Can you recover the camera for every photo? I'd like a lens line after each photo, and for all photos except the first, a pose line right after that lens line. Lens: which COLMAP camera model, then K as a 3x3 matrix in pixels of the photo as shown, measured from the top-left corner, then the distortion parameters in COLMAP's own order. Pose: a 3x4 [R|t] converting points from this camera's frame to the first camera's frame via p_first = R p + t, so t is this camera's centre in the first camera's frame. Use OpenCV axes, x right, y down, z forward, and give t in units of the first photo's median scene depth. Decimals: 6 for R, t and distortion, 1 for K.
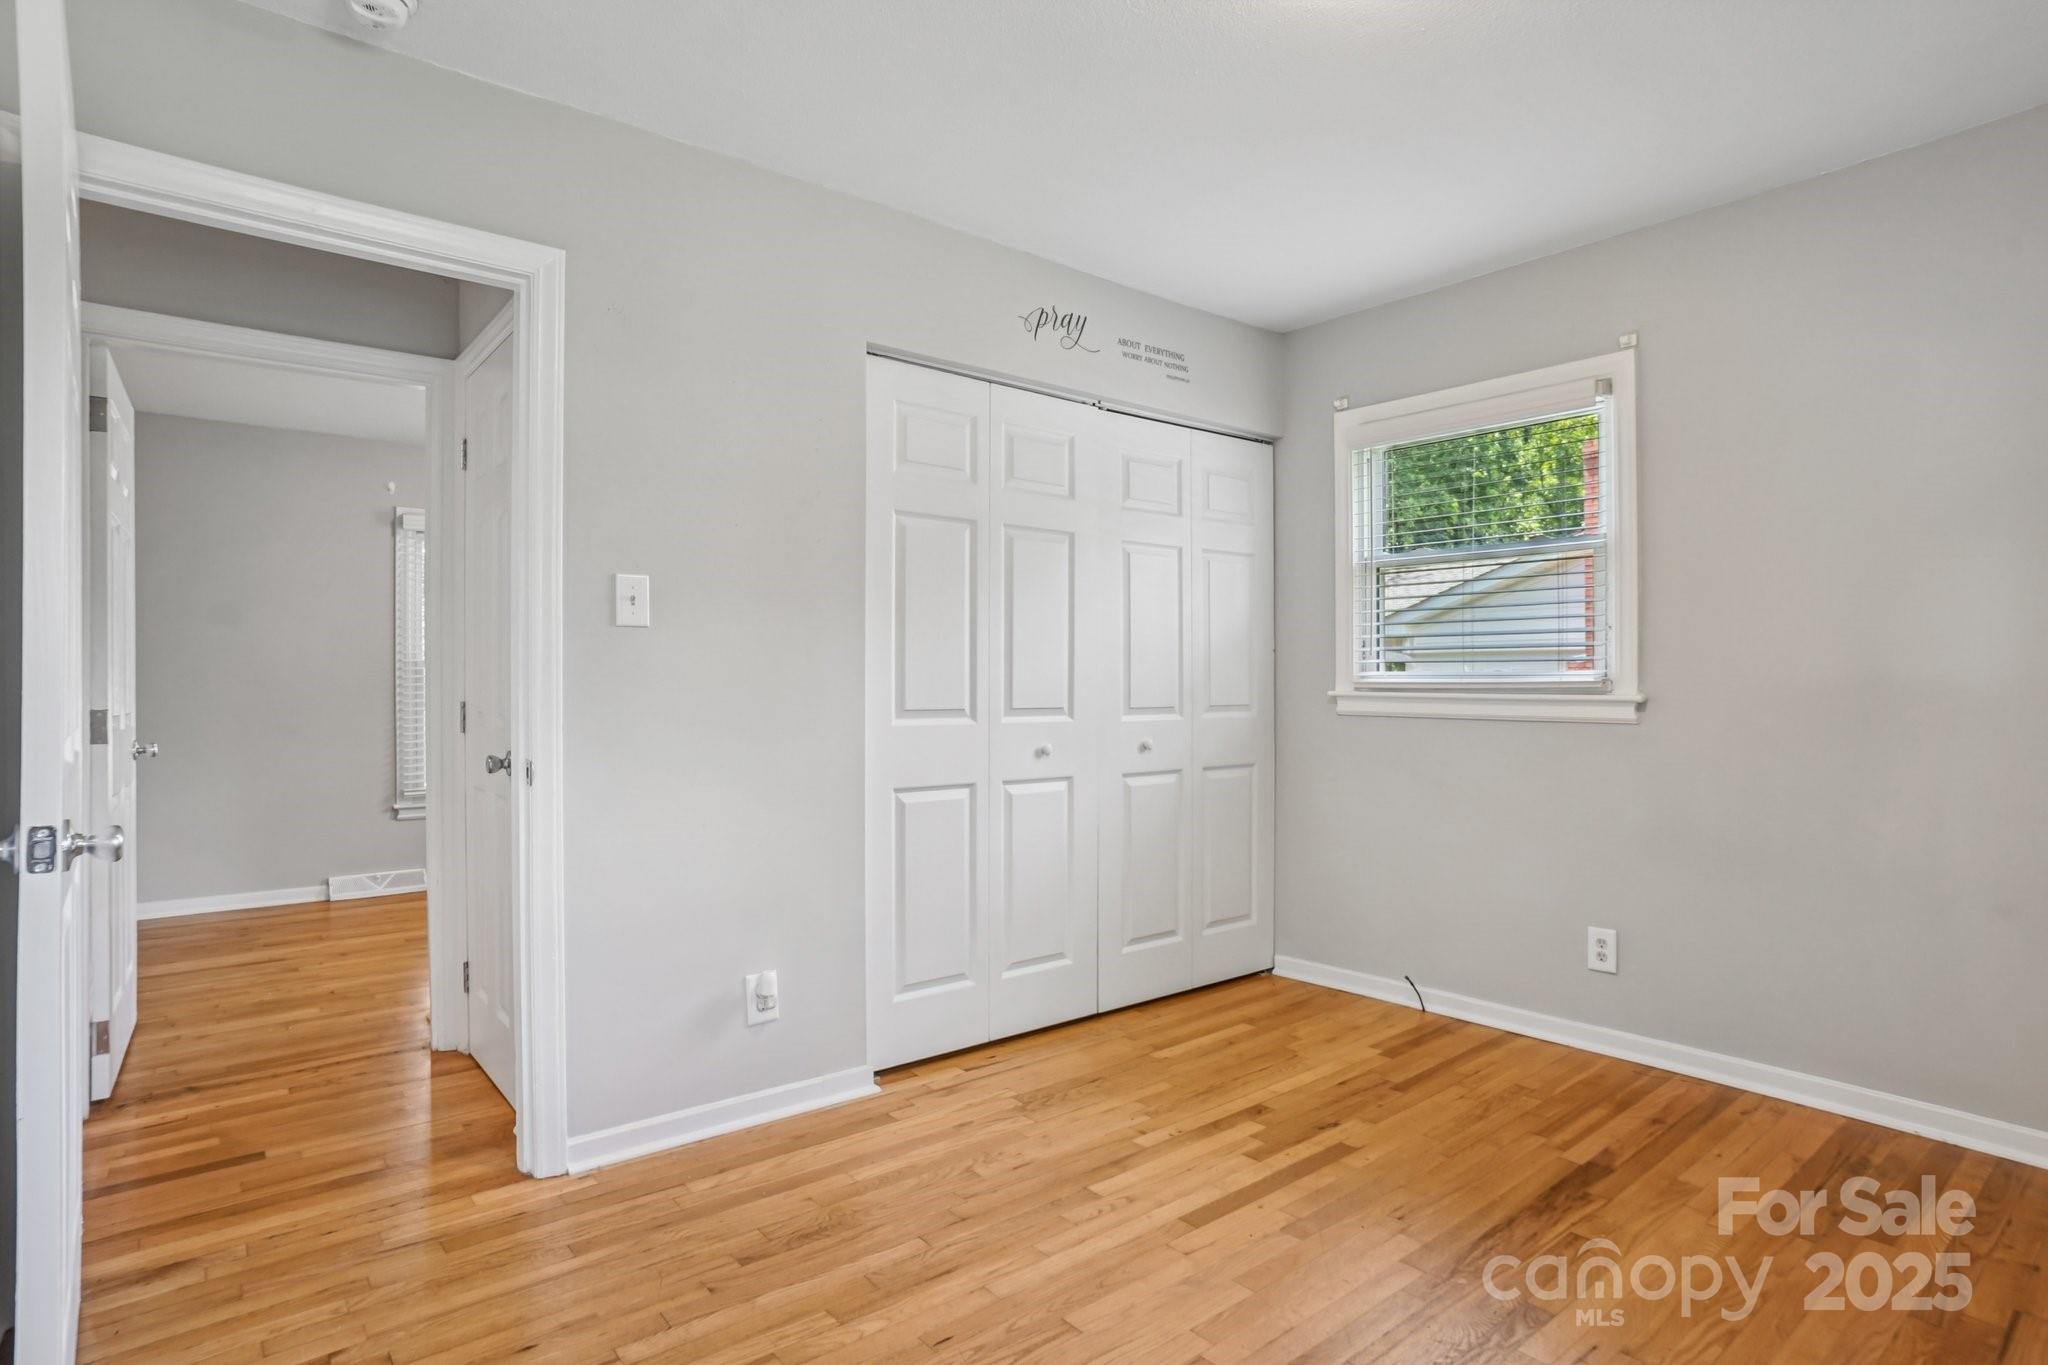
lens RADIAL K [[1094.2, 0, 1054.8], [0, 1094.2, 684.1], [0, 0, 1]] dist [-0.067099, 0.041225]
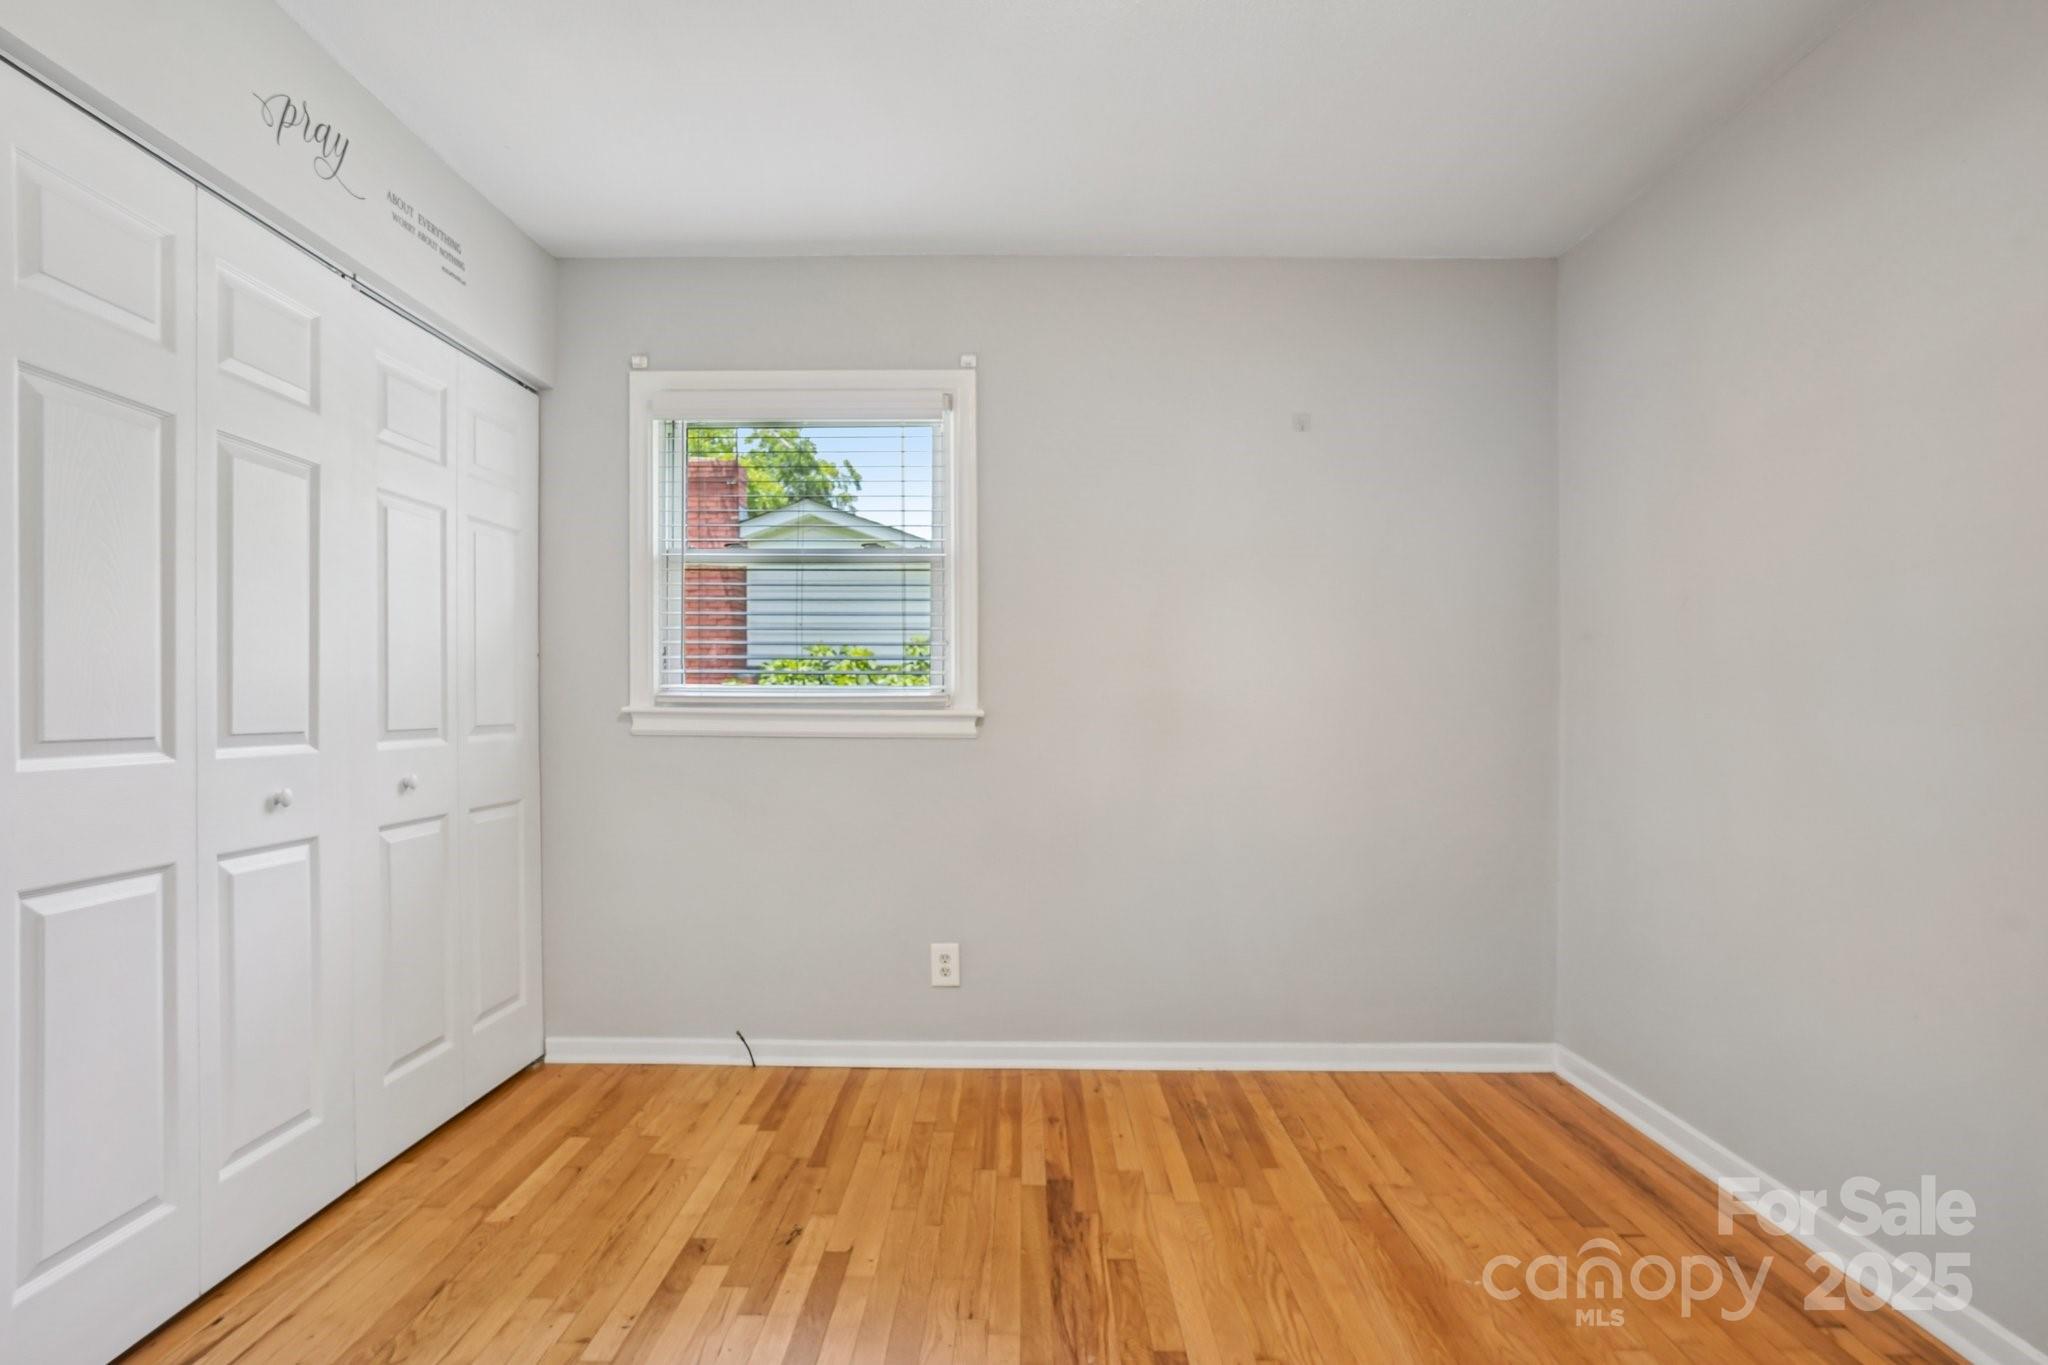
lens RADIAL K [[1094.2, 0, 1031.7], [0, 1094.2, 711.3], [0, 0, 1]] dist [-0.067099, 0.041225]
pose [[0.651608, -0.003947, 0.758546, -0.205658], [-0.002438, 0.999970, 0.007298, 0.003939], [-0.758552, -0.006605, 0.651579, 0.278287]]
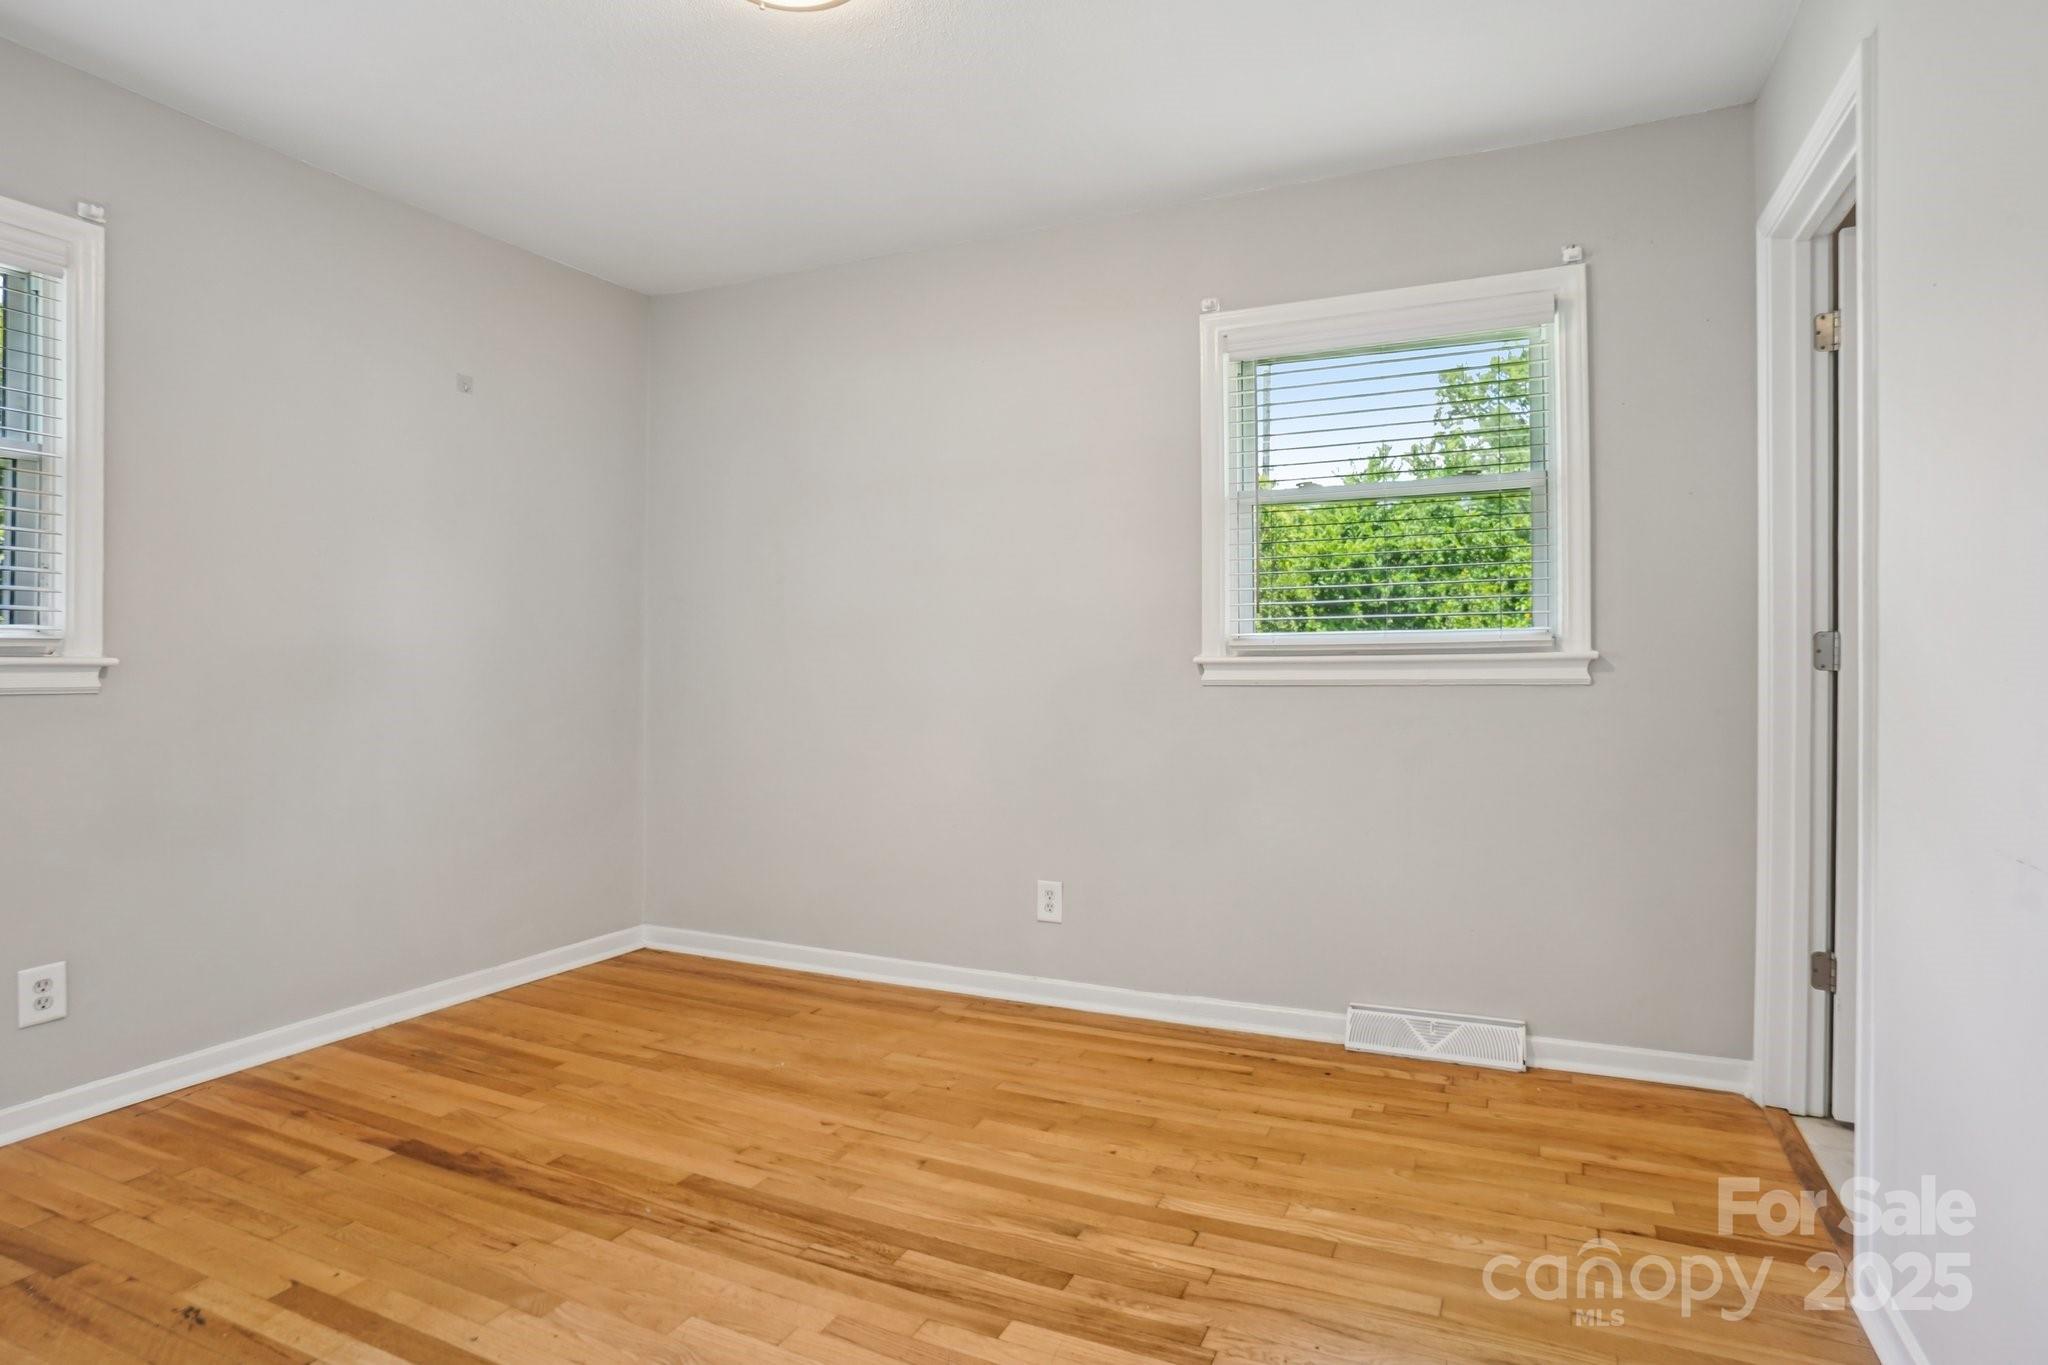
lens RADIAL K [[1094.2, 0, 1020.5], [0, 1094.2, 642.6], [0, 0, 1]] dist [-0.067099, 0.041225]
pose [[-0.409825, 0.007669, 0.912132, -0.455393], [-0.005174, 0.999929, -0.010732, 0.004164], [-0.912150, -0.009118, -0.409756, 0.677871]]
